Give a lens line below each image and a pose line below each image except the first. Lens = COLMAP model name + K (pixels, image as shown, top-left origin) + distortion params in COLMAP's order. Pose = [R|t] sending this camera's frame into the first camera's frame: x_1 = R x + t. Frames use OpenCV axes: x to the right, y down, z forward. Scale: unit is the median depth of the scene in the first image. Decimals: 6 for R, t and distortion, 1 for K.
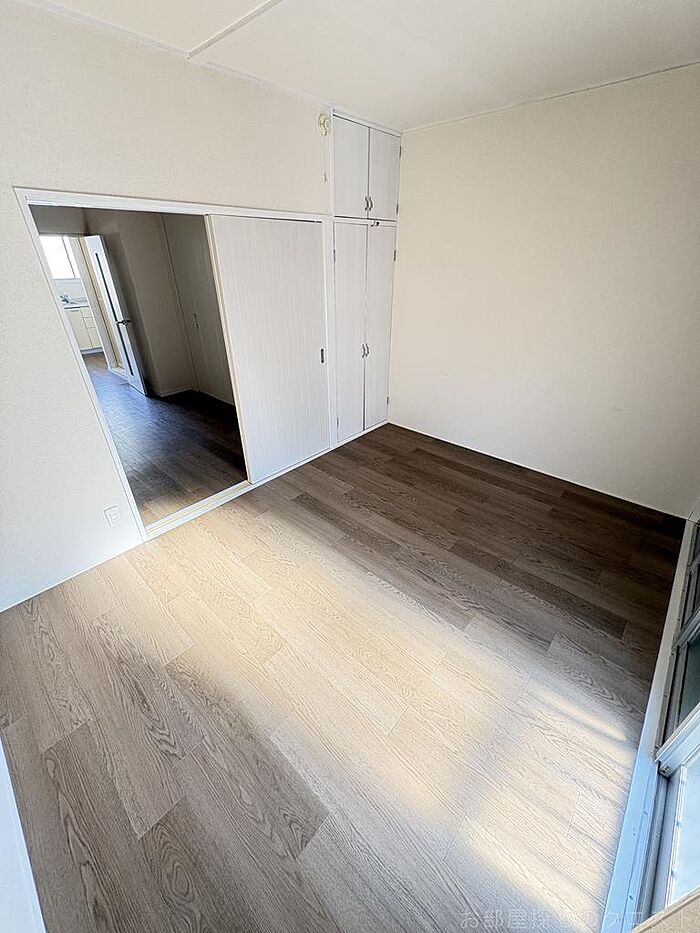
lens RADIAL K [[370.7, 0, 348.3], [0, 370.7, 466.2], [0, 0, 1]] dist [-0.000676, -0.000588]
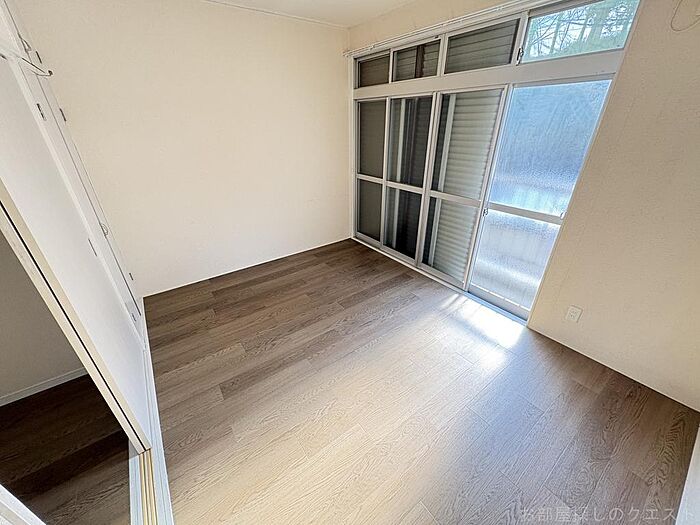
lens RADIAL K [[278.1, 0, 347.1], [0, 278.1, 262.6], [0, 0, 1]] dist [-0.000676, -0.000588]
pose [[0.196281, -0.443258, 0.874641, -0.603965], [0.494990, 0.814786, 0.301842, -0.250145], [-0.846439, 0.373692, 0.379335, 0.489947]]
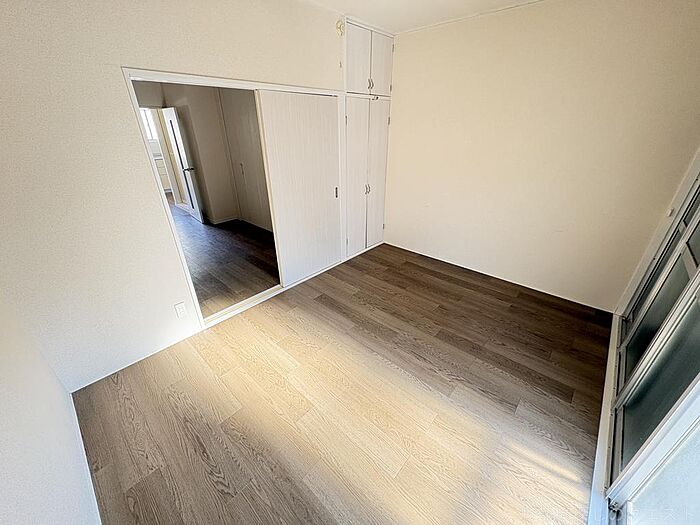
lens RADIAL K [[278.1, 0, 348.7], [0, 278.1, 264.1], [0, 0, 1]] dist [-0.000676, -0.000588]
pose [[0.999999, 0.000798, -0.000665, -0.032682], [-0.000833, 0.998505, -0.054656, 0.024563], [0.000620, 0.054656, 0.998505, 0.000010]]
